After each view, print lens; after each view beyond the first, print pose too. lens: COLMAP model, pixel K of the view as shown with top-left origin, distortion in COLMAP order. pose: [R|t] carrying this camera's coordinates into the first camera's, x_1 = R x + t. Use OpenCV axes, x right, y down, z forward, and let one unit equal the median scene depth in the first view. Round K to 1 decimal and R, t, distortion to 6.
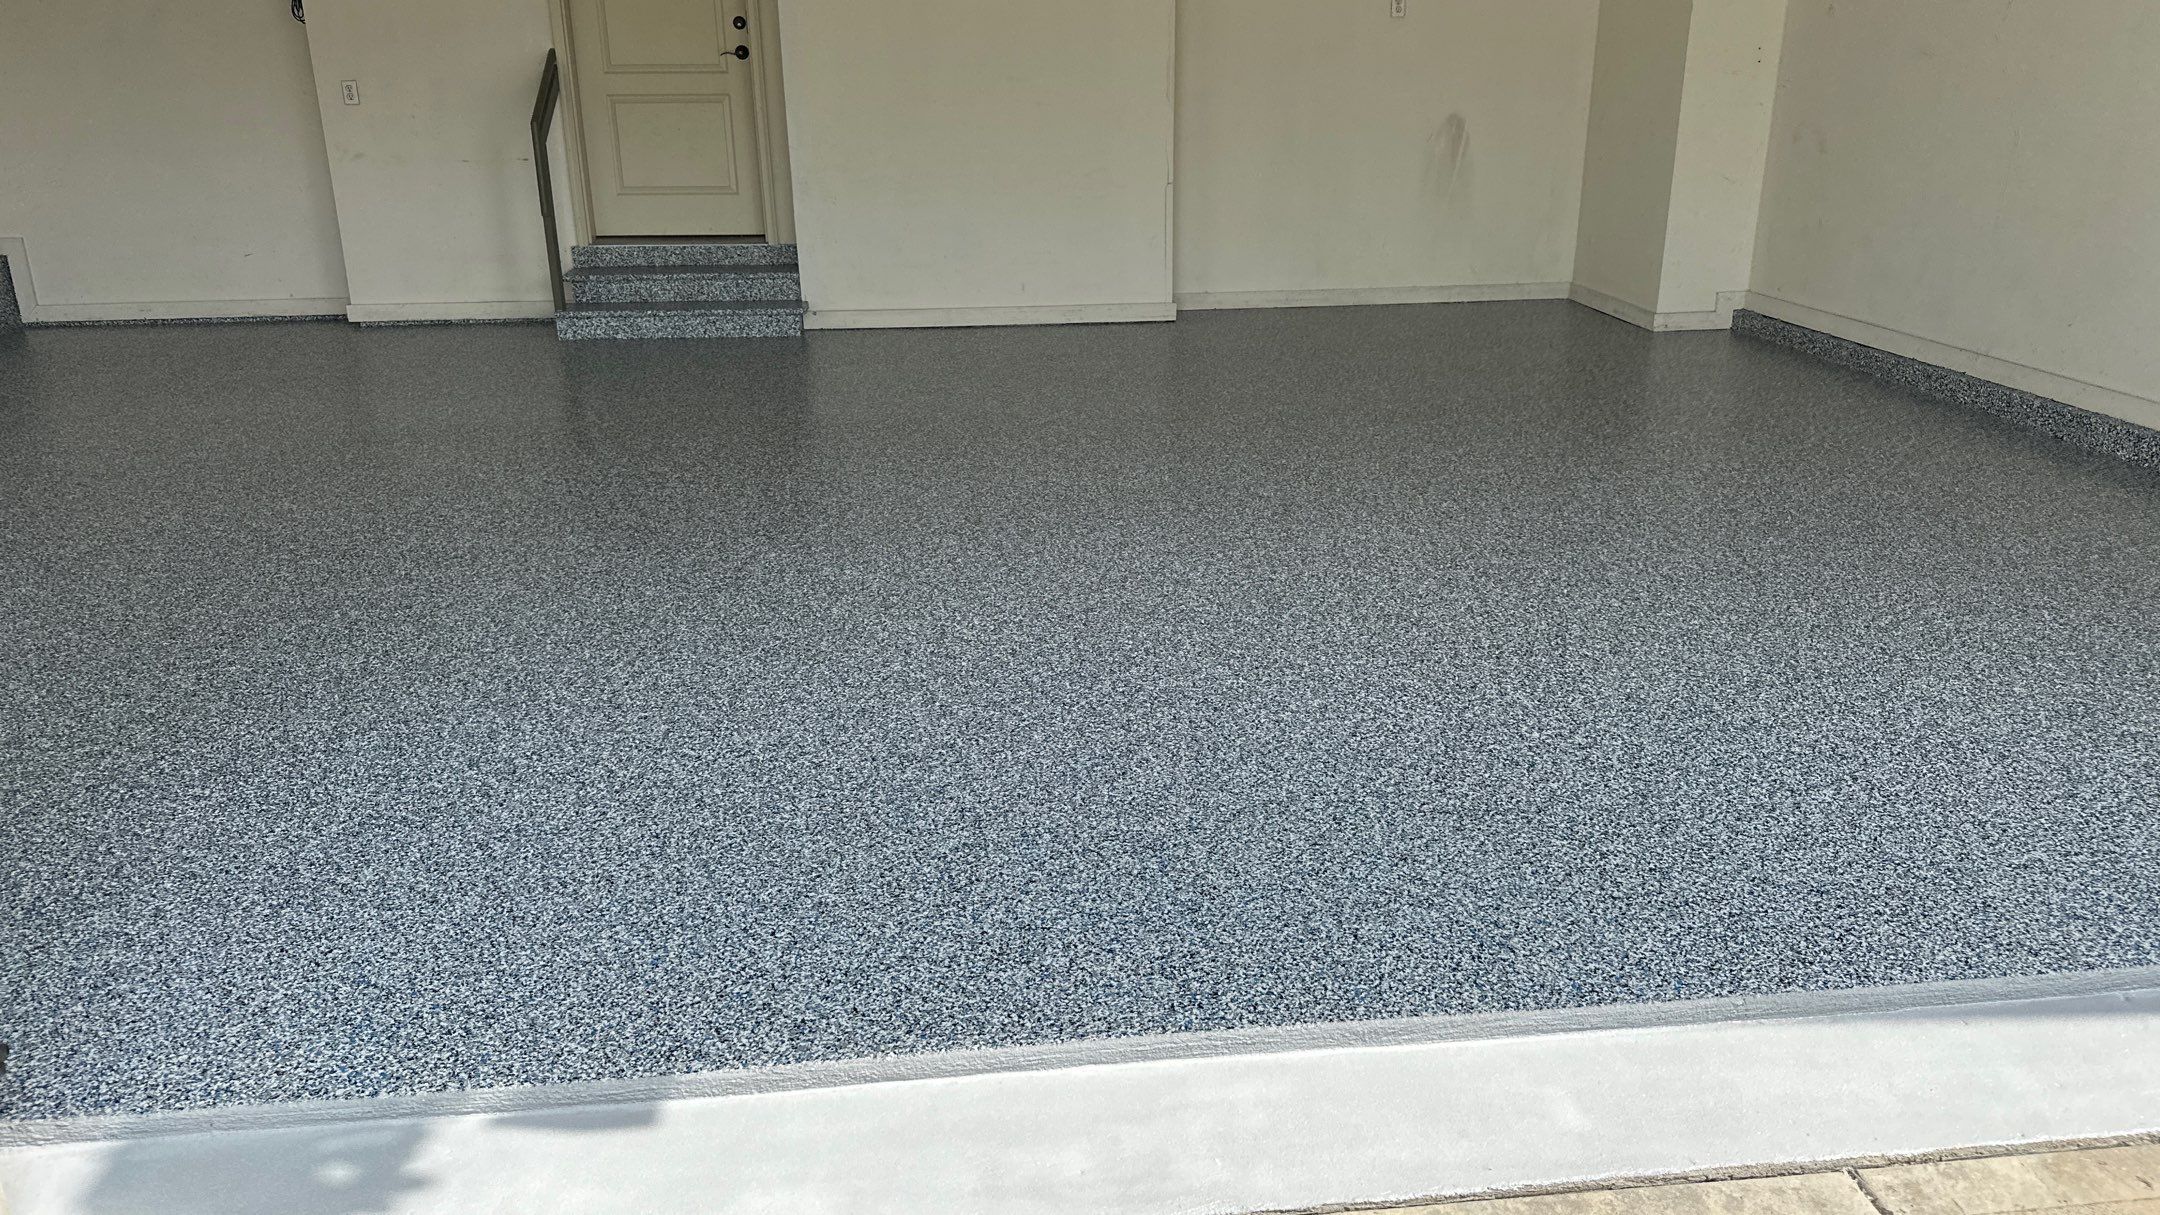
lens RADIAL K [[1507.9, 0, 1094.4], [0, 1507.9, 639.0], [0, 0, 1]] dist [0.088249, -0.135021]
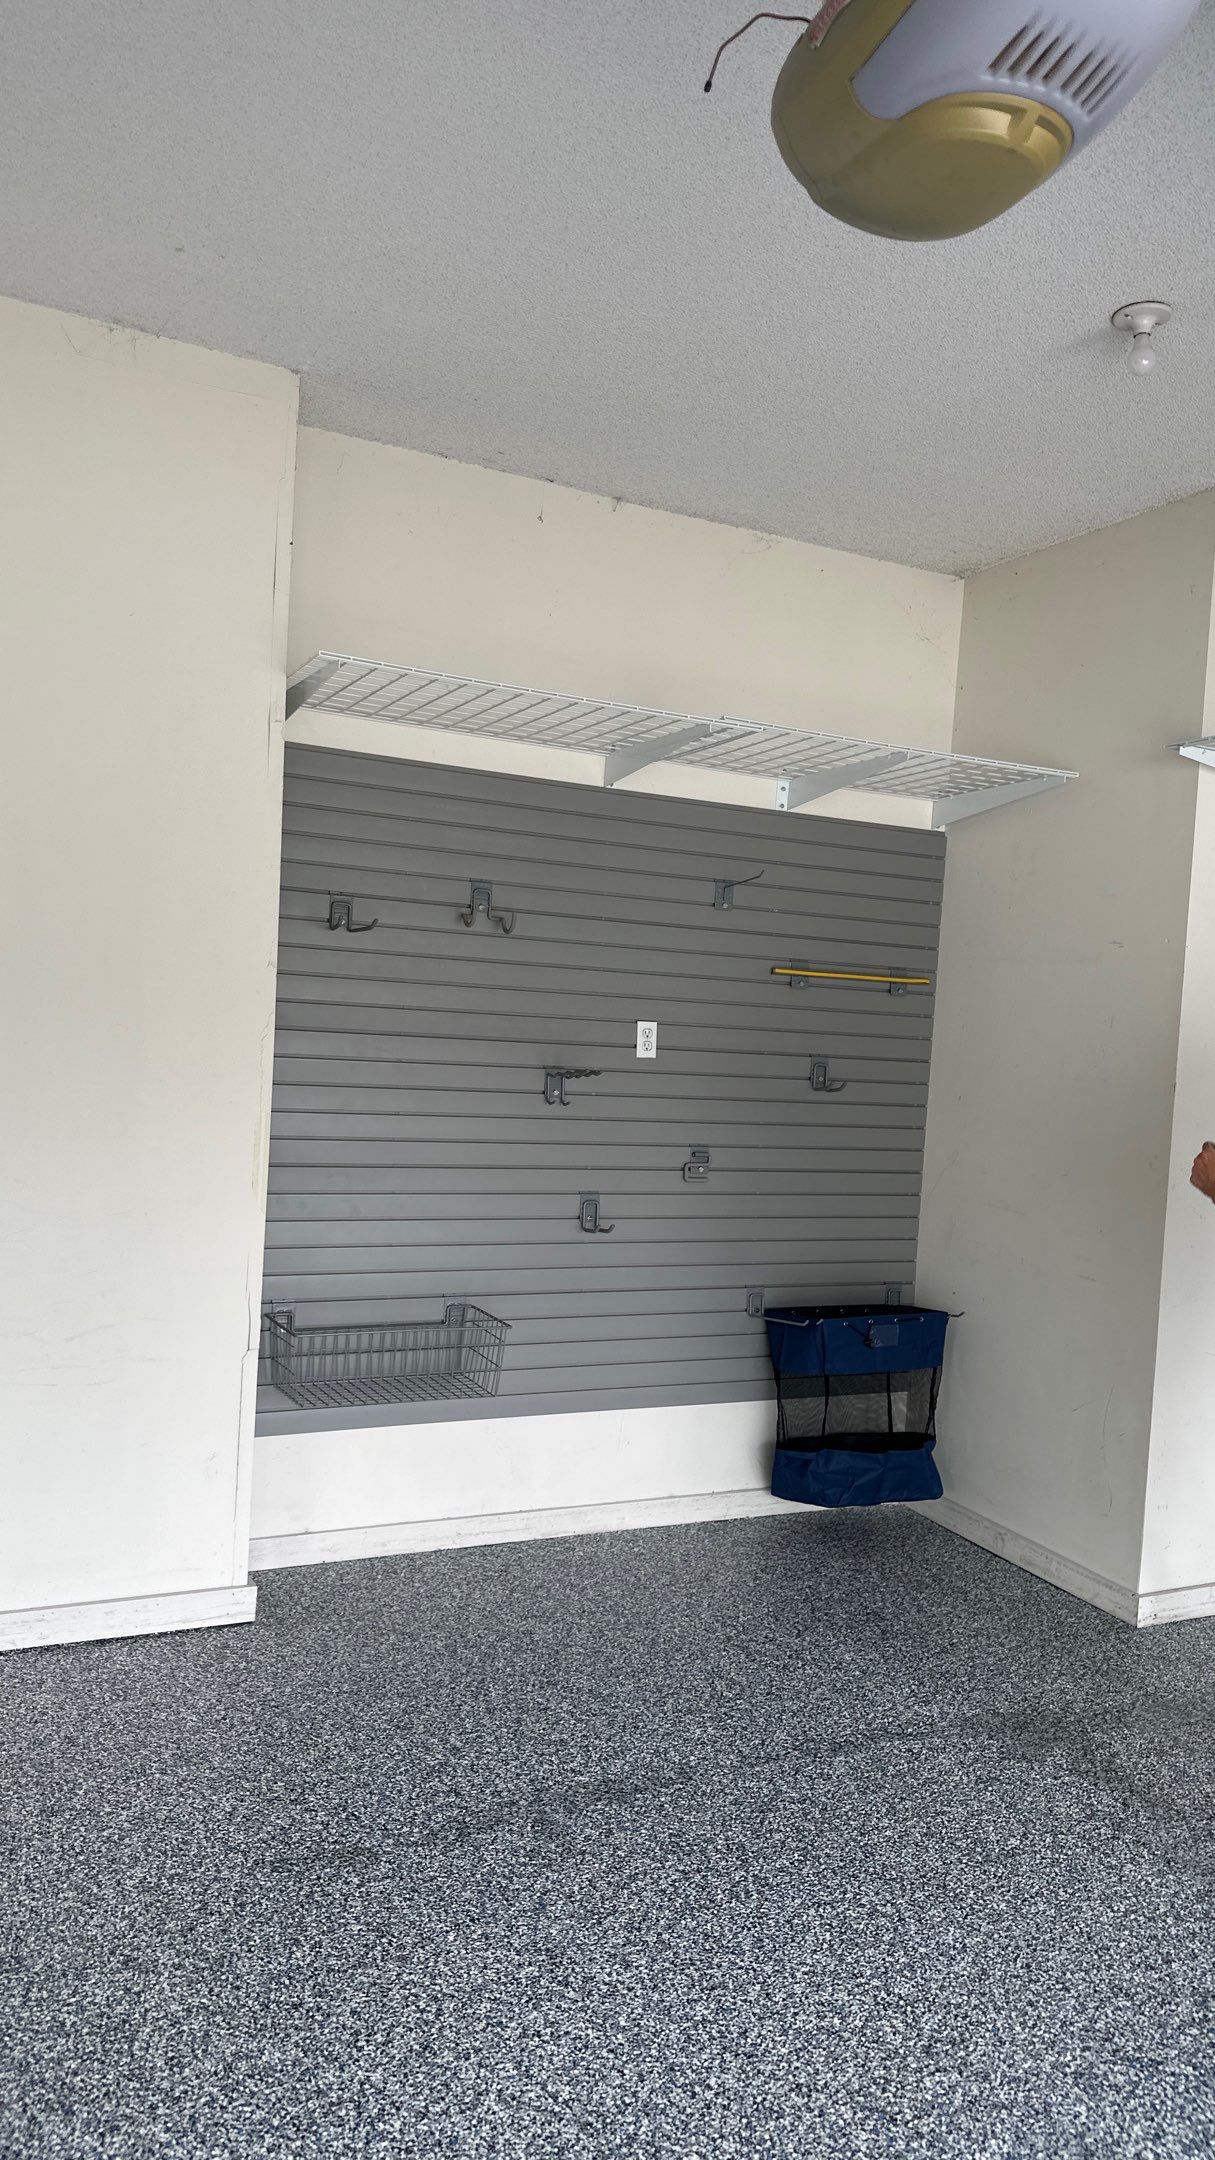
lens RADIAL K [[1507.9, 0, 596.0], [0, 1507.9, 1110.3], [0, 0, 1]] dist [0.088249, -0.135021]
pose [[0.938133, 0.044287, 0.343432, -0.042009], [0.058257, 0.957465, -0.282606, -0.531860], [-0.341340, 0.285129, 0.895650, 1.160988]]
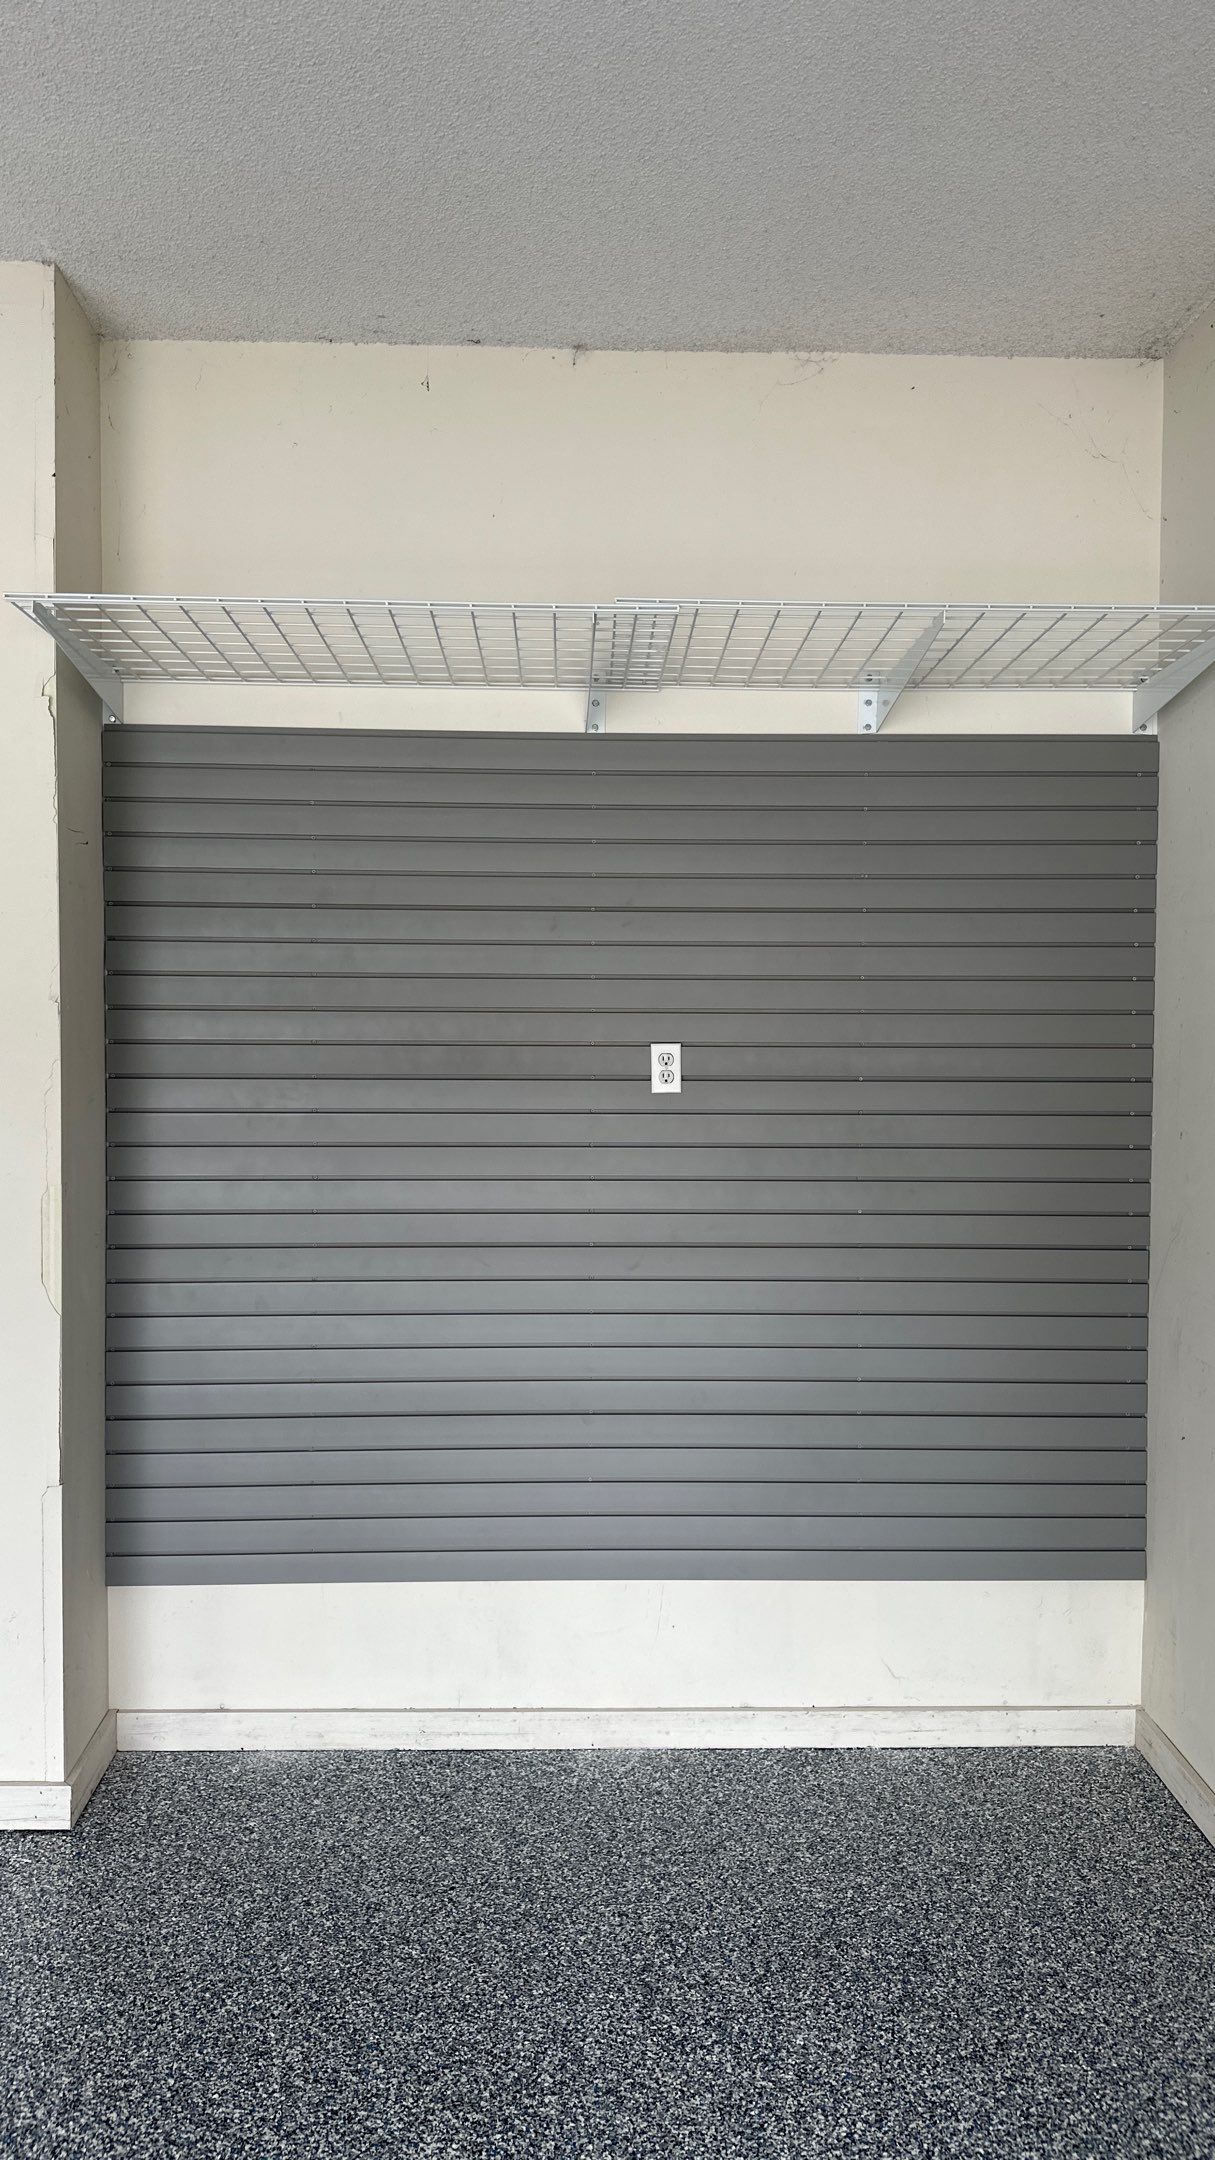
lens RADIAL K [[1507.9, 0, 610.6], [0, 1507.9, 1087.3], [0, 0, 1]] dist [0.088249, -0.135021]
pose [[0.996172, 0.016750, -0.085798, 0.519536], [-0.043638, 0.945720, -0.322040, -0.642379], [0.075746, 0.324552, 0.942830, 1.412723]]
